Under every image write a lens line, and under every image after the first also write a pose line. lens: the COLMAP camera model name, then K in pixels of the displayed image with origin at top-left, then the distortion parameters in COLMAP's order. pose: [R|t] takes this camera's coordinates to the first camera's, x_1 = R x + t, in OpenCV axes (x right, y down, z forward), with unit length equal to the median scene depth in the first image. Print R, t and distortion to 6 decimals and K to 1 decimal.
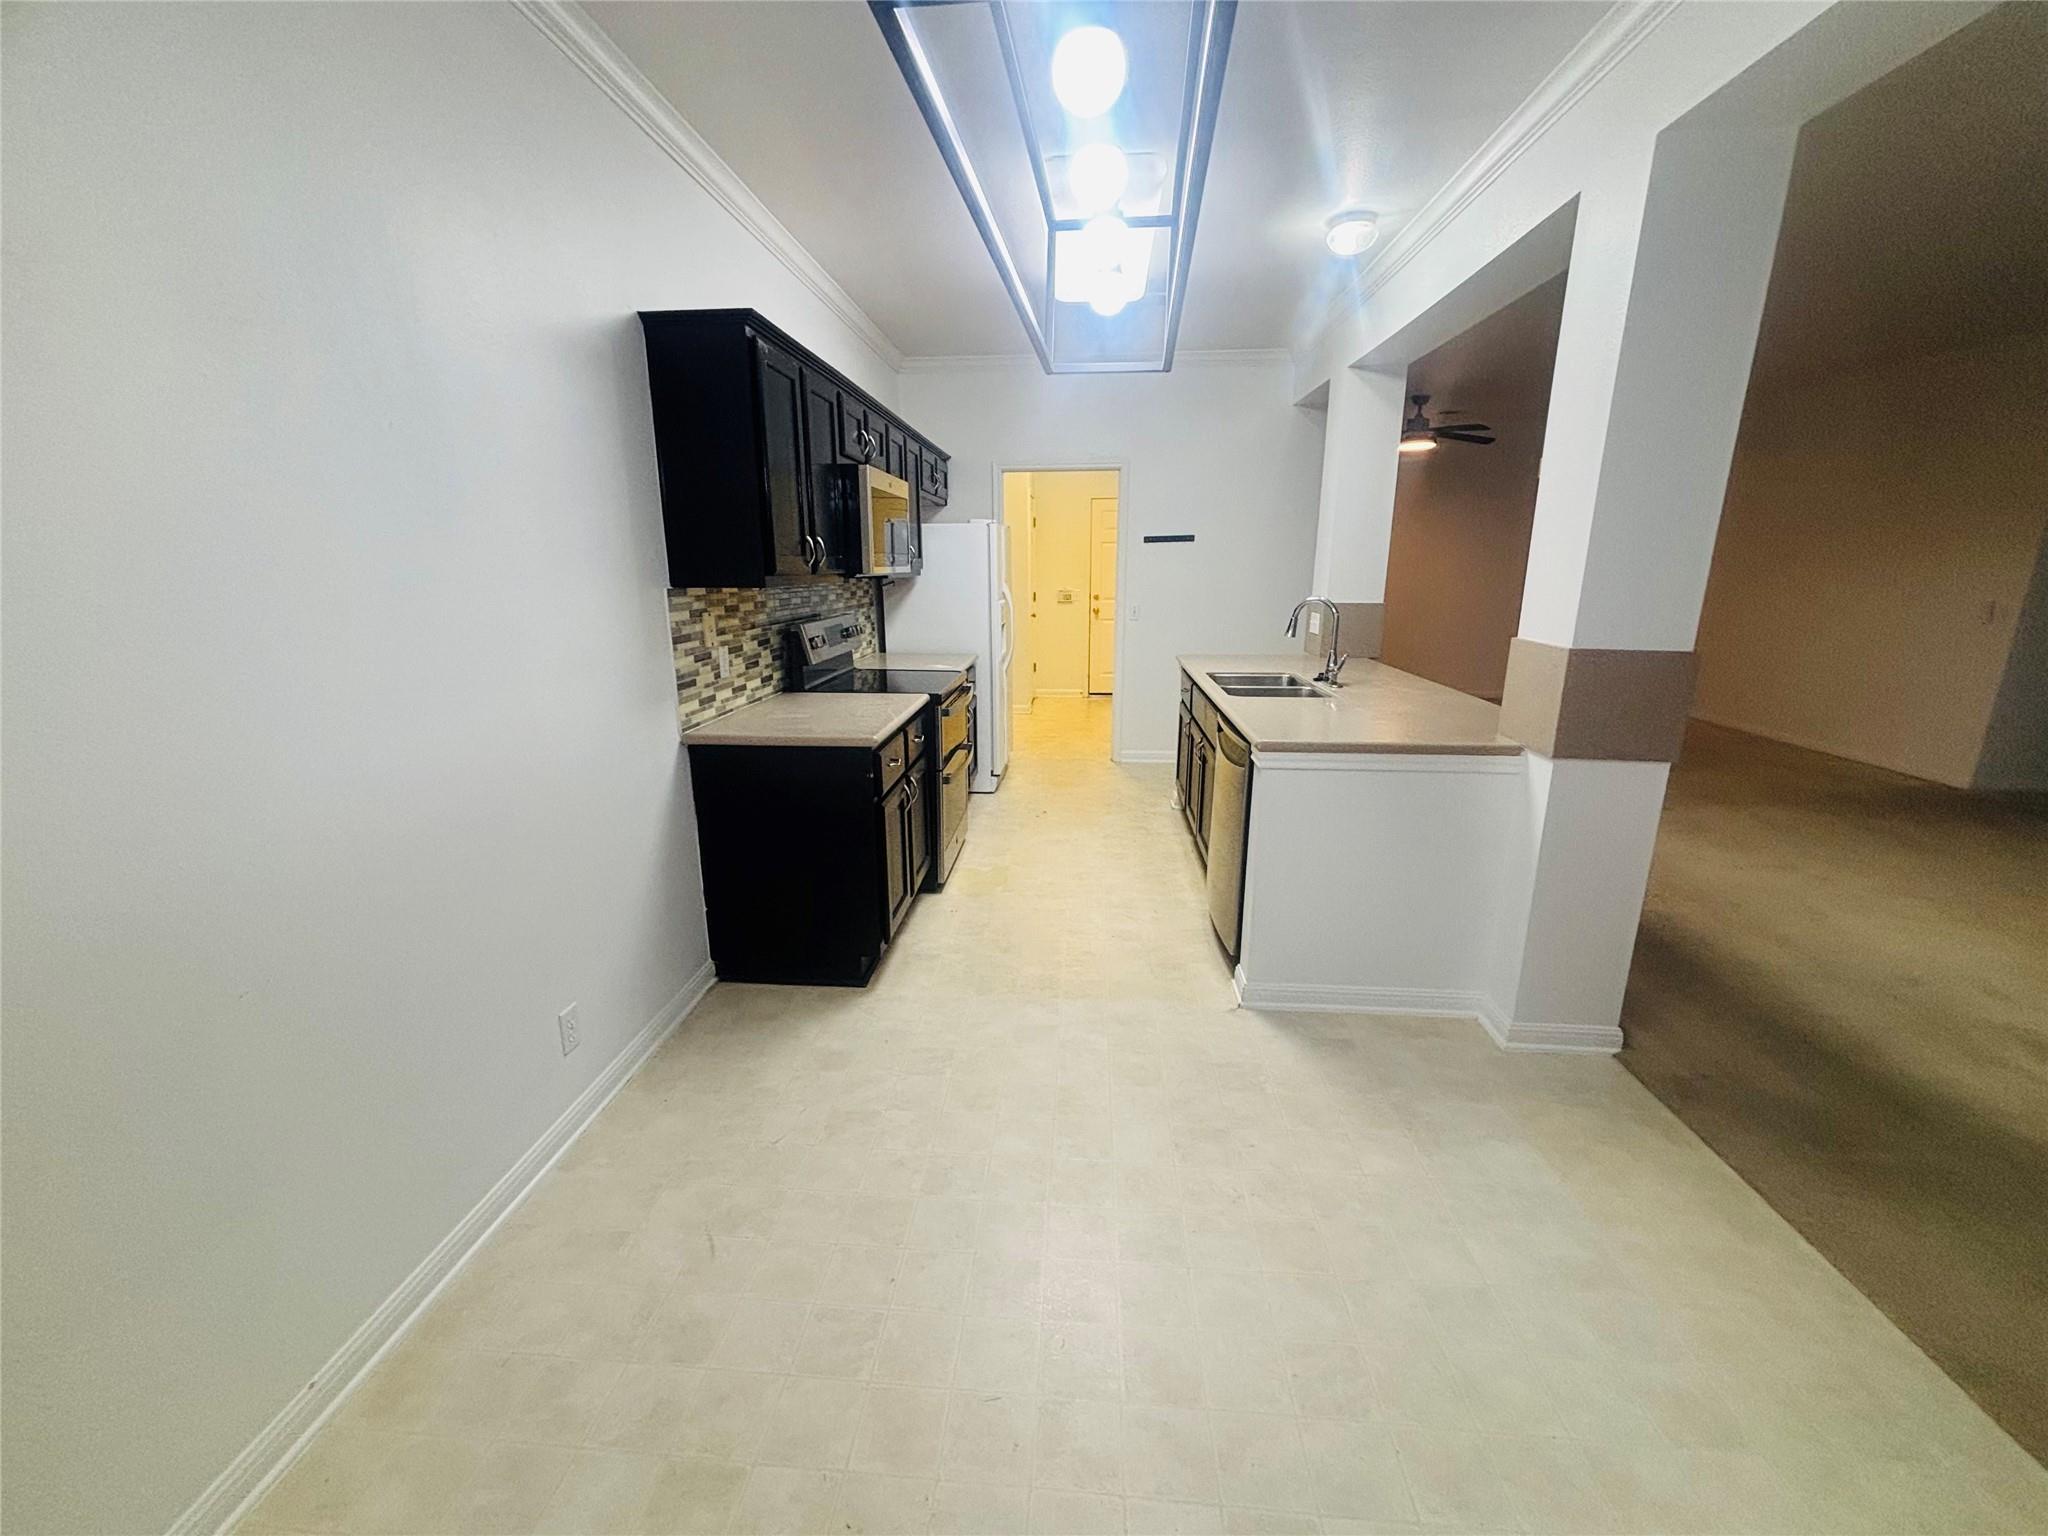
lens RADIAL K [[831.1, 0, 1026.3], [0, 831.1, 767.2], [0, 0, 1]] dist [0.001050, -0.000109]
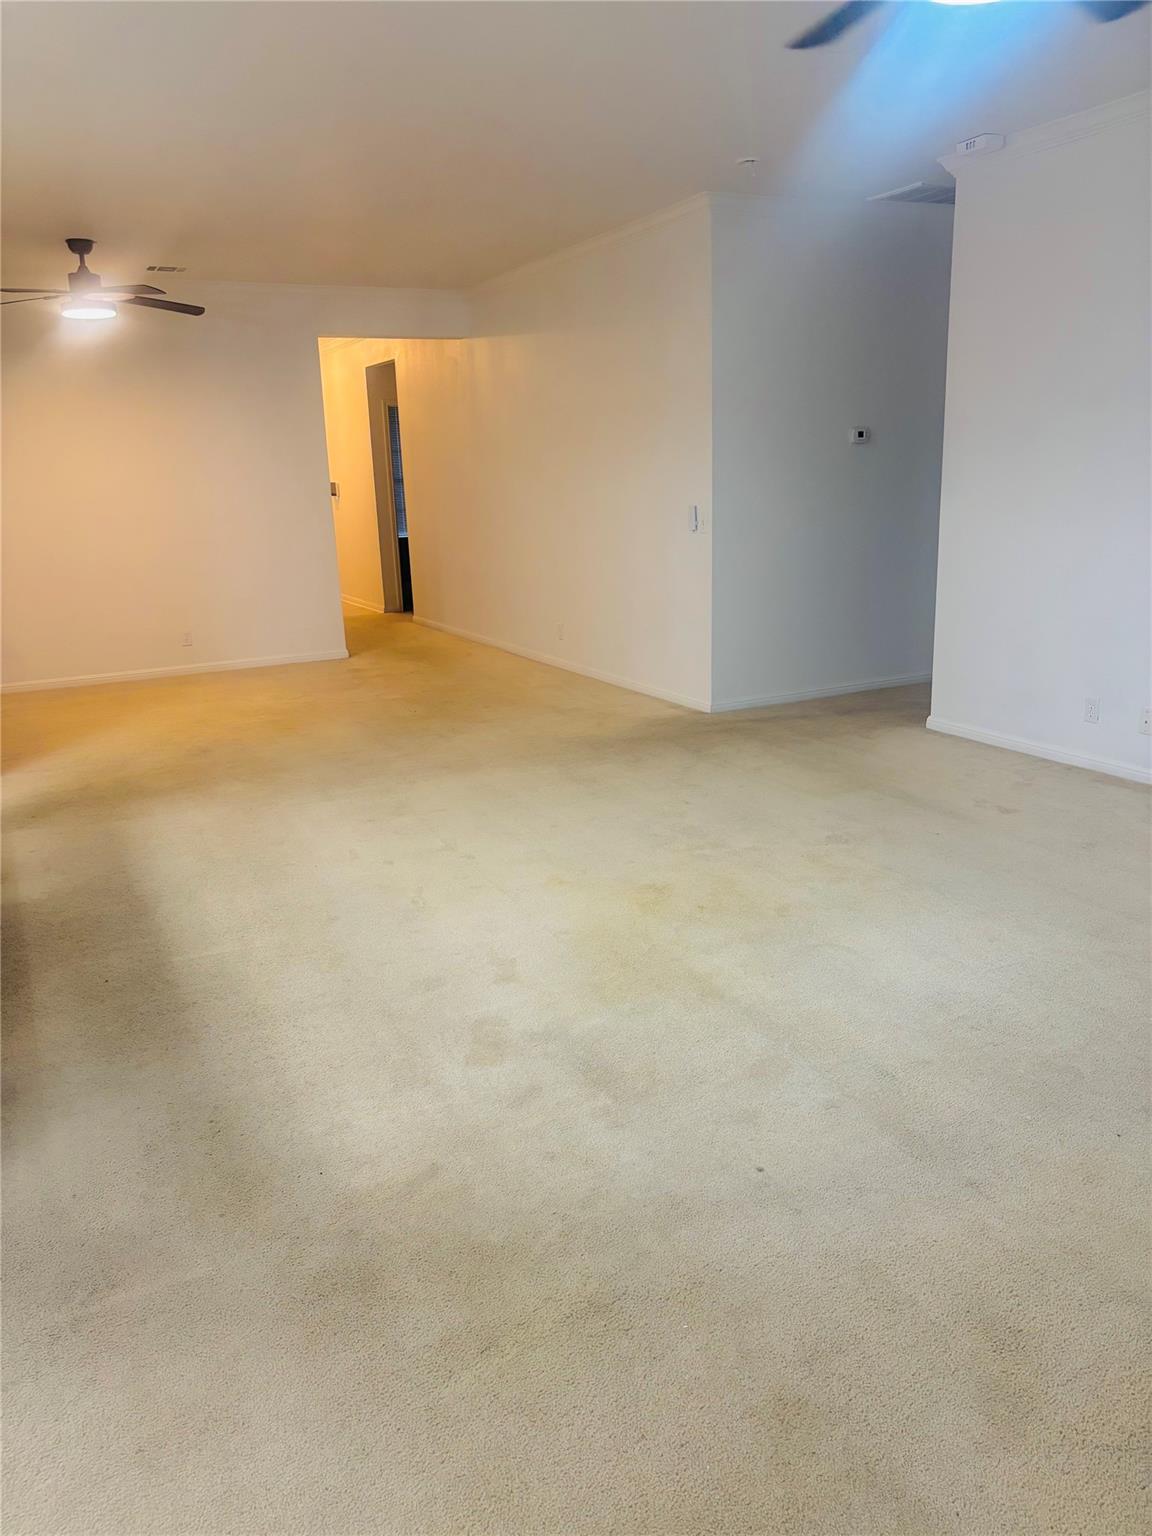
lens RADIAL K [[1174.6, 0, 576.0], [0, 1174.6, 768.0], [0, 0, 1]] dist [0.016923, 0.001724]
pose [[0.855924, -0.154698, 0.493420, 0.570237], [0.156484, 0.986950, 0.037981, 0.023216], [-0.492856, 0.044703, 0.868962, -0.066763]]
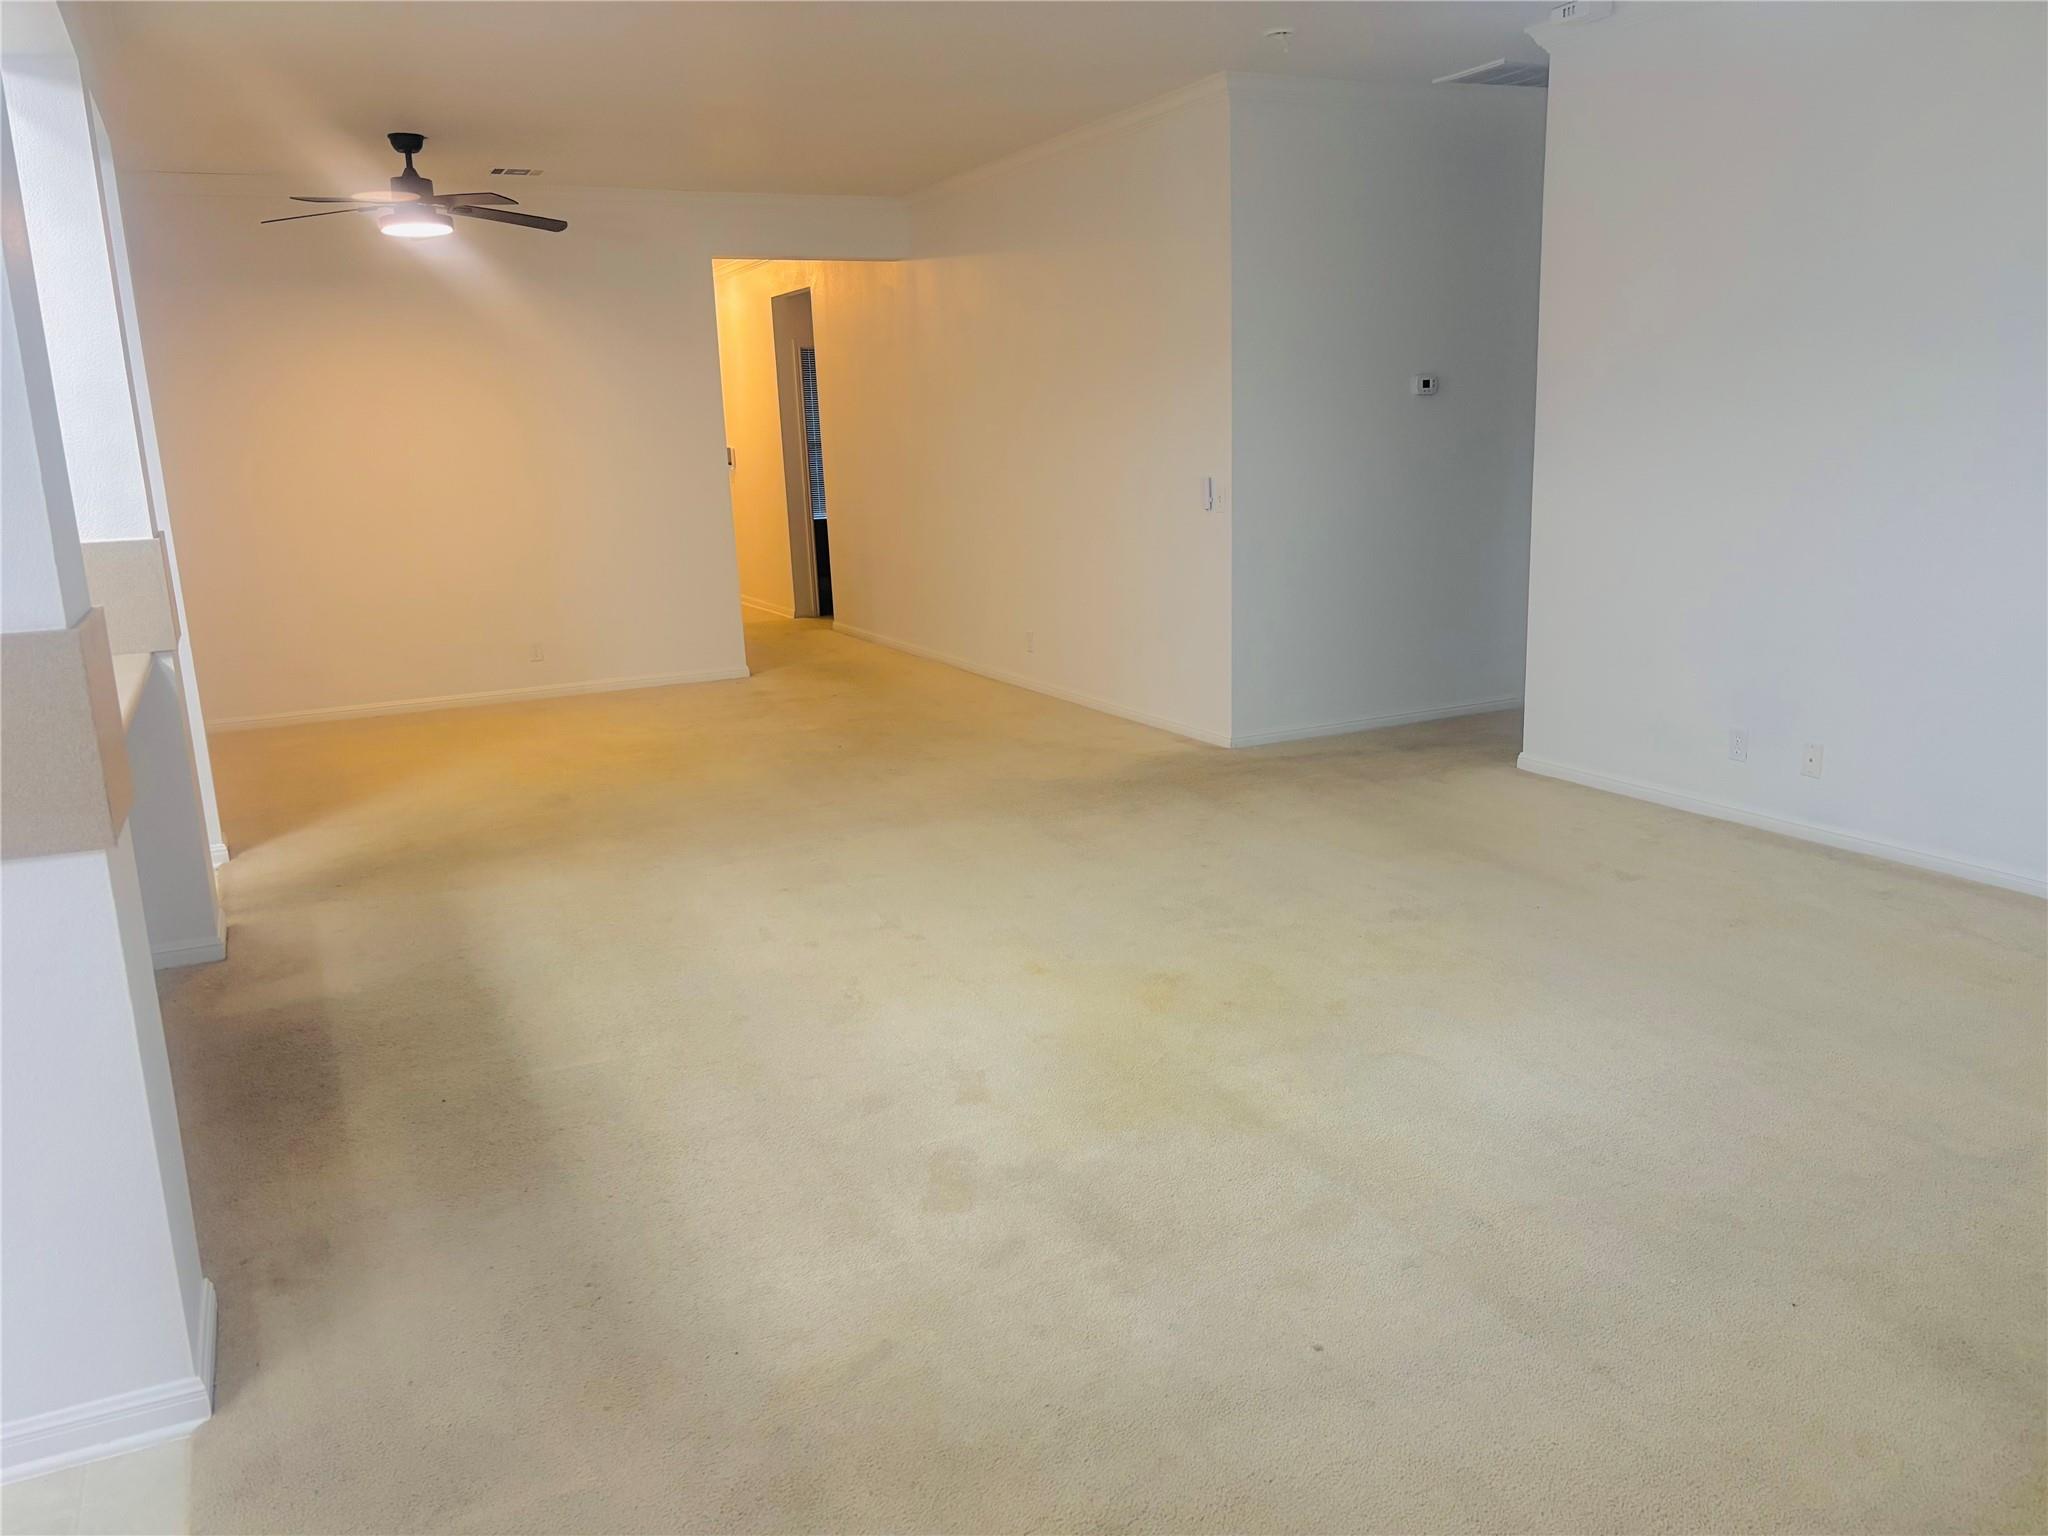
lens RADIAL K [[1566.1, 0, 1032.3], [0, 1566.1, 767.0], [0, 0, 1]] dist [0.016923, 0.001724]
pose [[0.858635, -0.136787, 0.493999, 0.548800], [0.156850, 0.987622, 0.000844, 0.024118], [-0.488000, 0.076759, 0.869462, -0.072067]]
